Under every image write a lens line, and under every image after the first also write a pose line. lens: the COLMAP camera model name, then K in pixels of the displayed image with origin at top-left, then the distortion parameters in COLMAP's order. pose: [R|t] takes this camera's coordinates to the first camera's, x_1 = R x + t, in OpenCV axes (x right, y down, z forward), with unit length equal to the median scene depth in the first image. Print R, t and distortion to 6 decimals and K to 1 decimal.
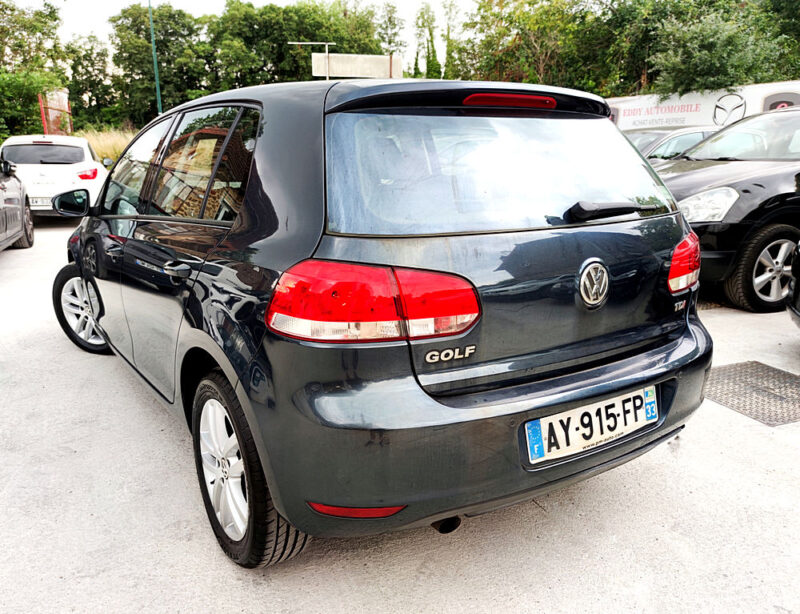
lens RADIAL K [[642.8, 0, 396.0], [0, 642.8, 311.1], [0, 0, 1]] dist [-0.013892, 0.004496]
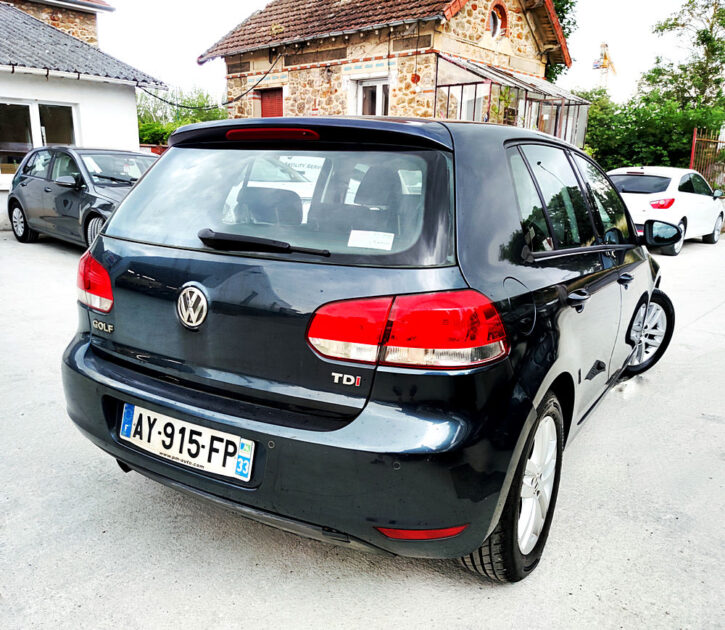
lens RADIAL K [[612.7, 0, 362.0], [0, 612.7, 313.5], [0, 0, 1]] dist [0.022733, -0.001150]
pose [[0.441790, 0.202664, -0.873927, 1.172534], [-0.233238, 0.966598, 0.106248, -0.180594], [0.866269, 0.156894, 0.474302, 0.700984]]
